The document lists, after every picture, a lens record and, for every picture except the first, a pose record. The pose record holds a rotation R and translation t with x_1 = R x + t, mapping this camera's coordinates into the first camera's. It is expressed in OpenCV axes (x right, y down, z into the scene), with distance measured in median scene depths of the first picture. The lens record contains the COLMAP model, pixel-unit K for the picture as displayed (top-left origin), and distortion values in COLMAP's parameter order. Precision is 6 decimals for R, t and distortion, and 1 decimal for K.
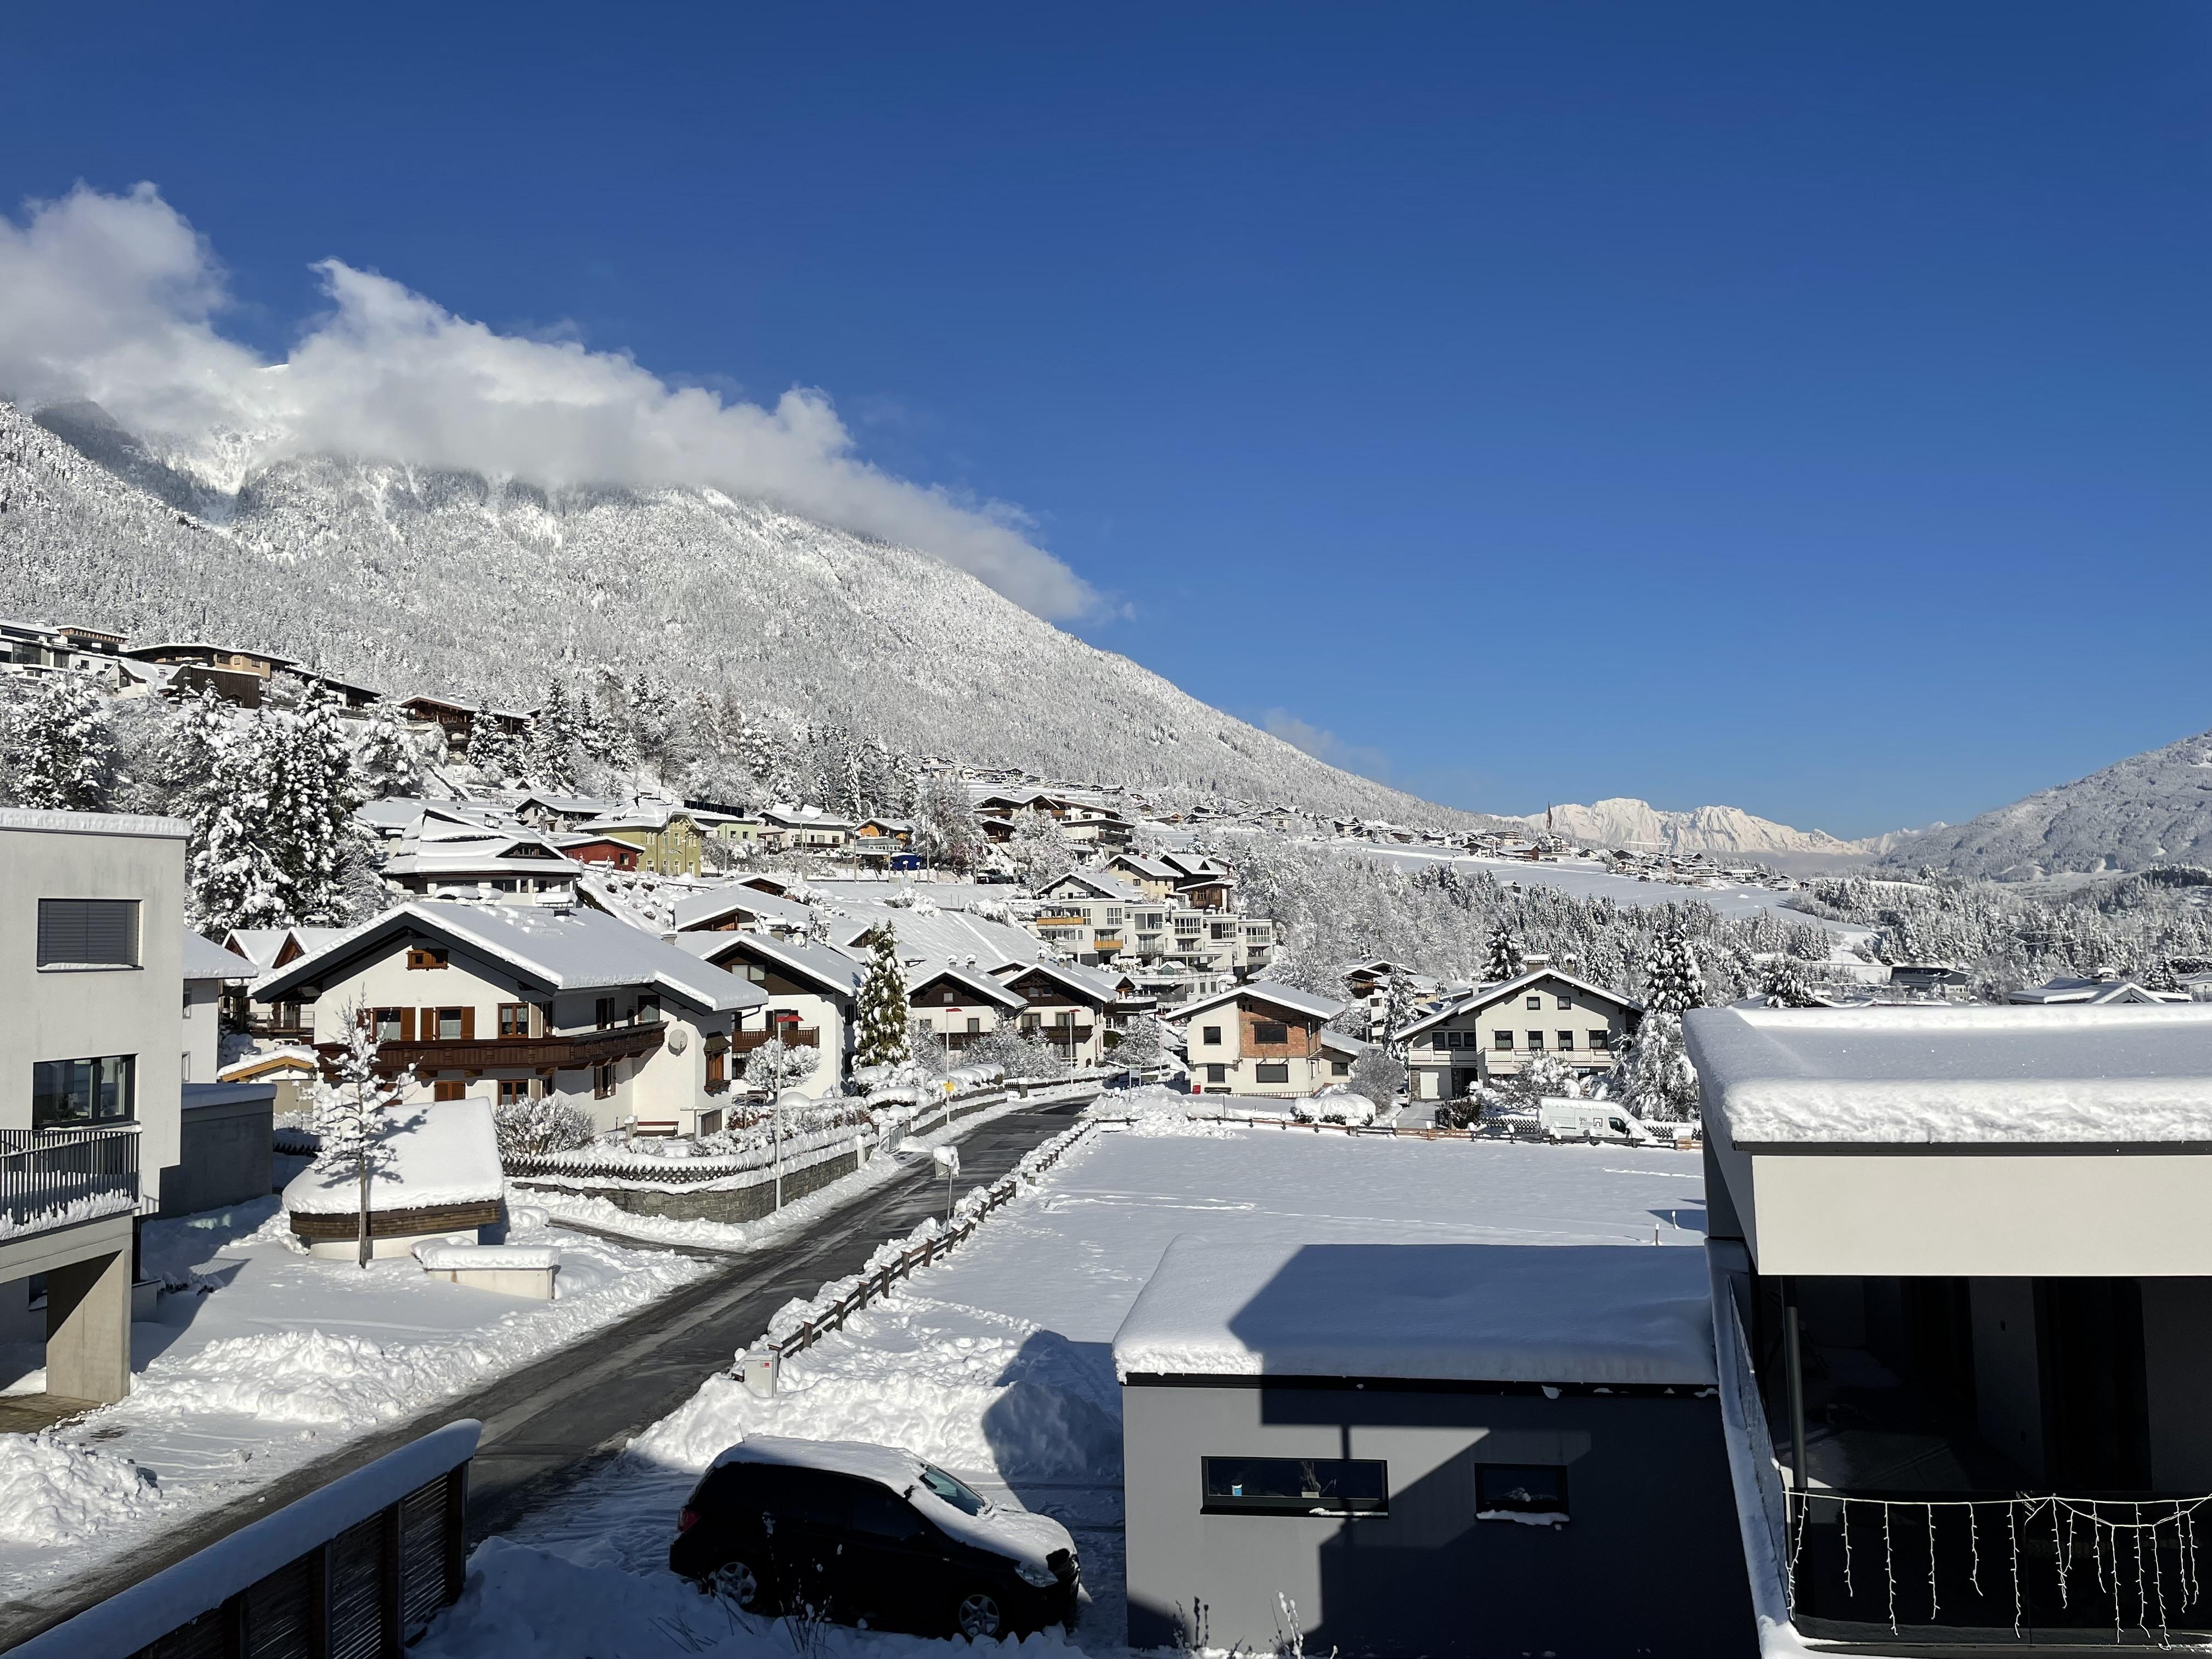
lens RADIAL K [[1648.1, 0, 1117.0], [0, 1648.1, 804.0], [0, 0, 1]] dist [0.104673, -0.141235]
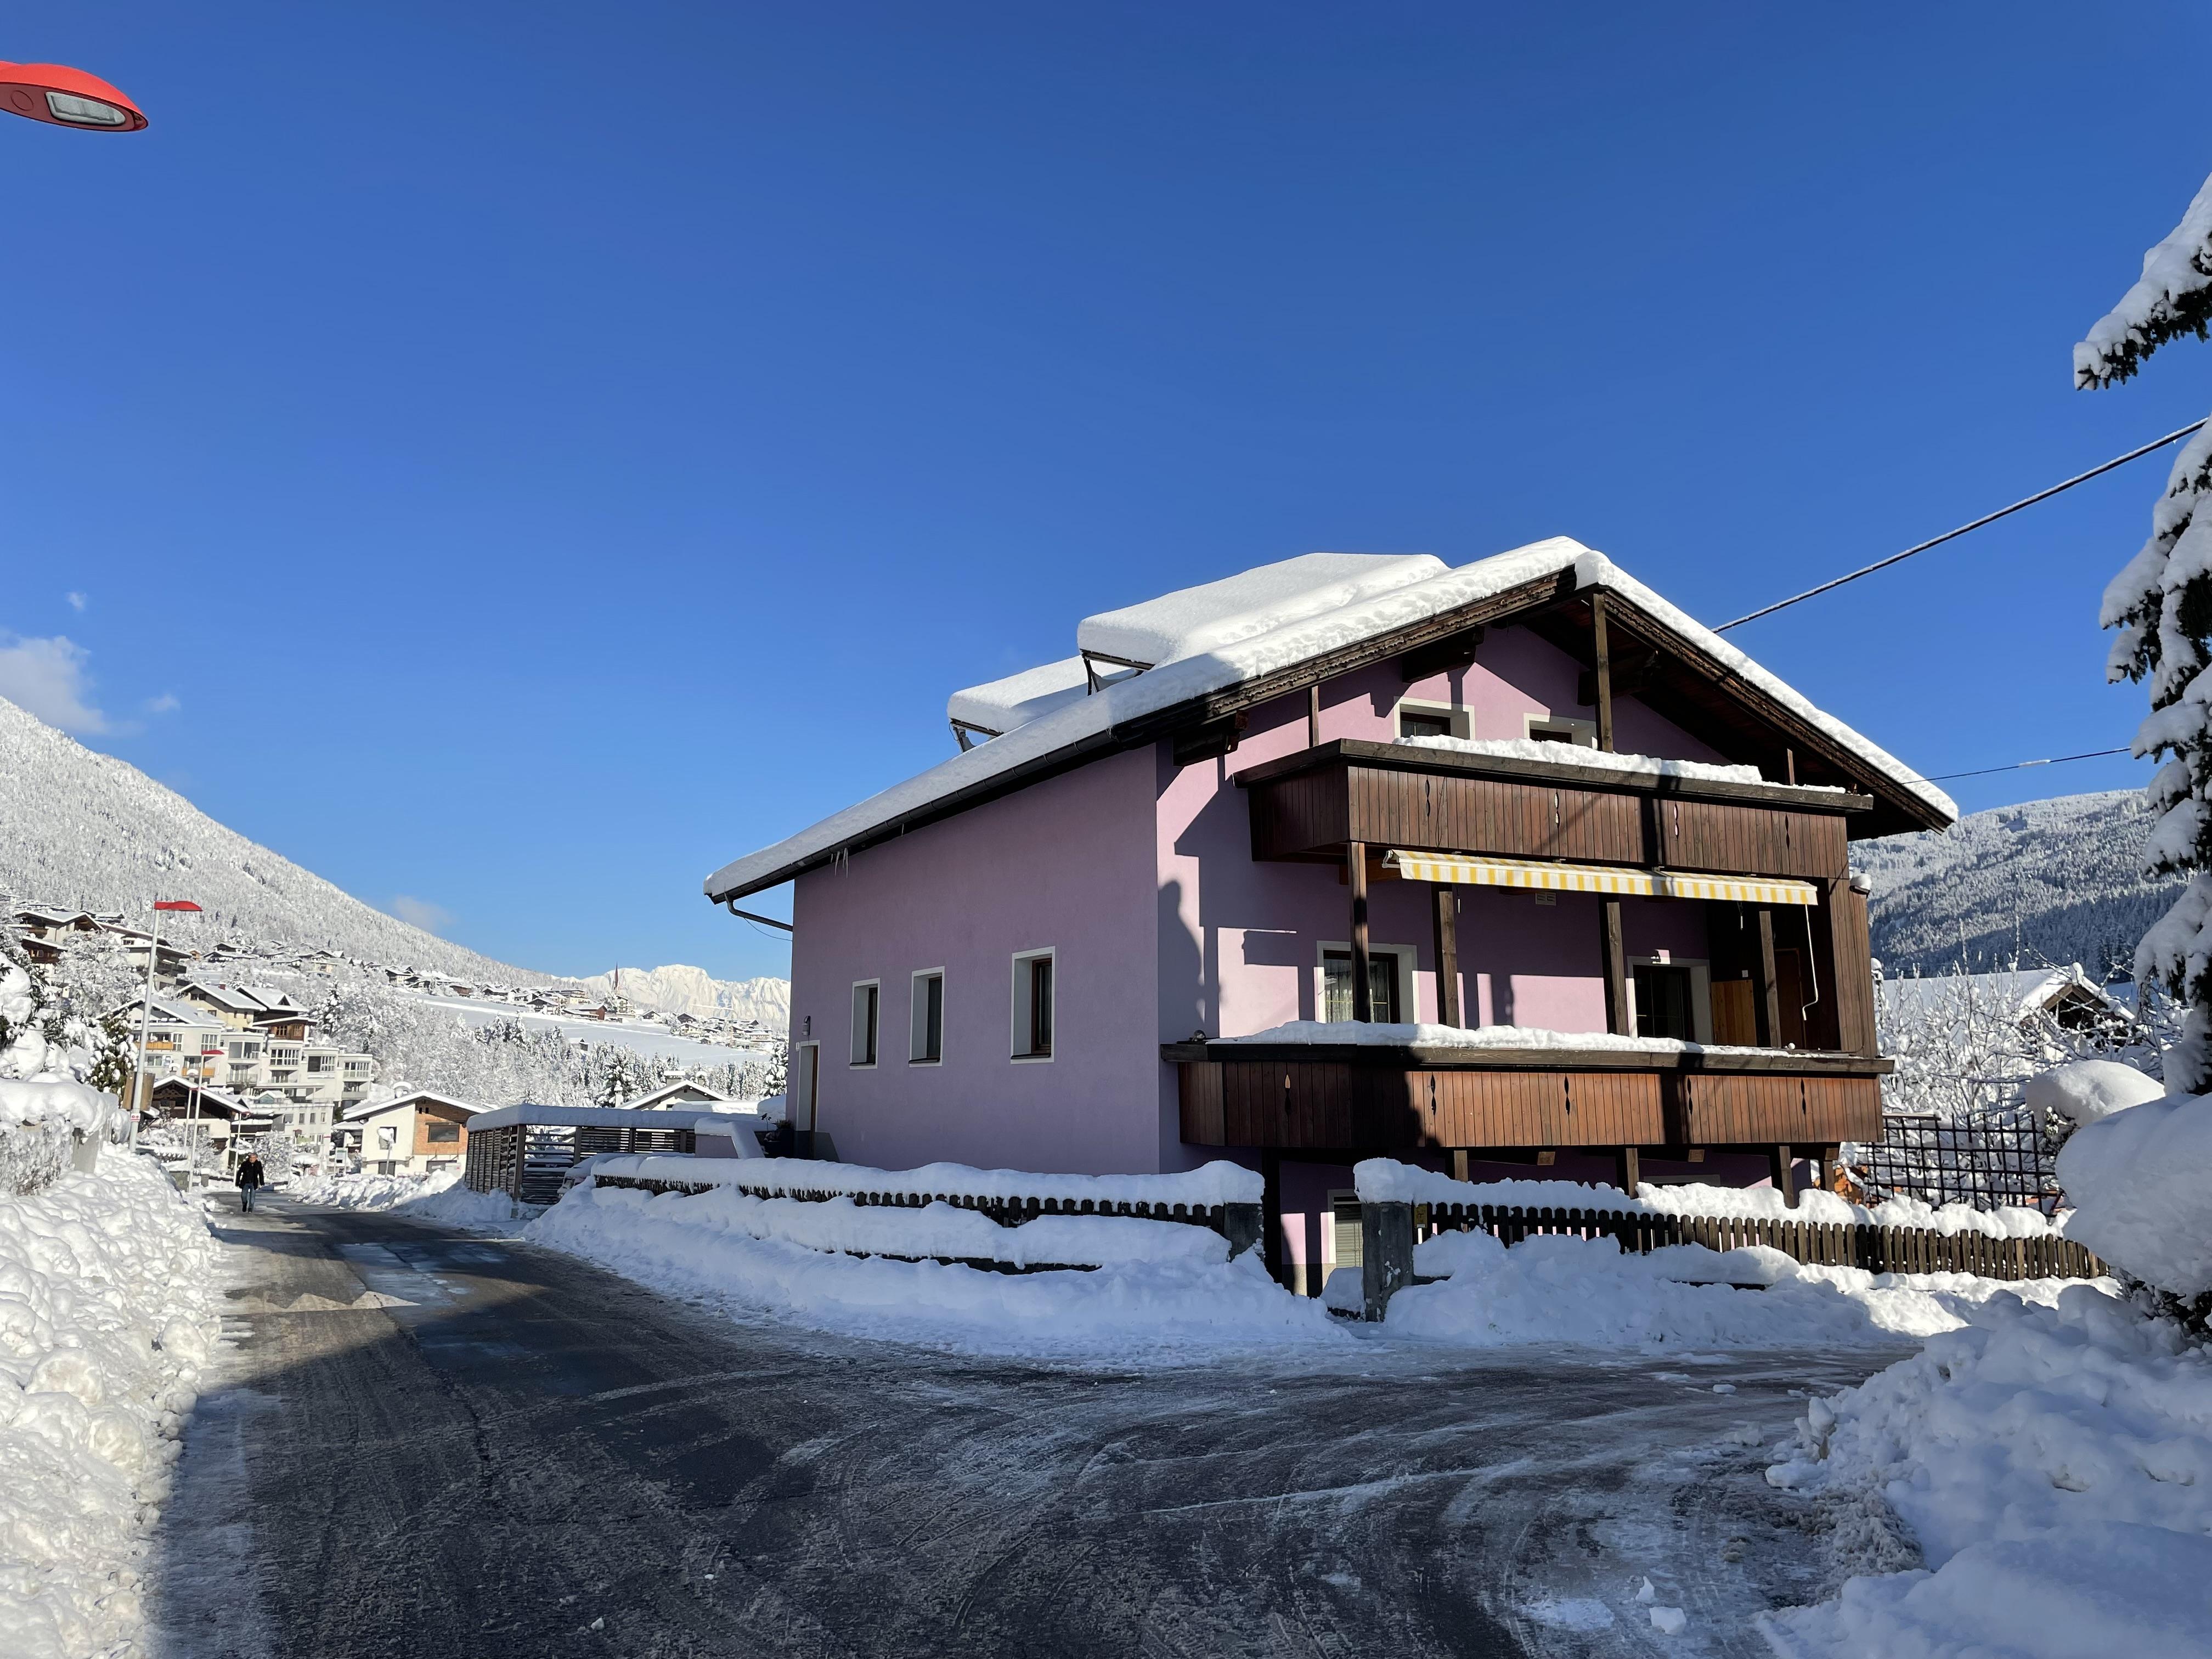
lens RADIAL K [[1653.0, 0, 1103.5], [0, 1653.0, 793.4], [0, 0, 1]] dist [0.101257, -0.144731]
pose [[0.854346, 0.115515, 0.506705, -0.130648], [-0.061831, 0.990653, -0.121590, 0.019268], [-0.516014, 0.072550, 0.853502, -0.237533]]
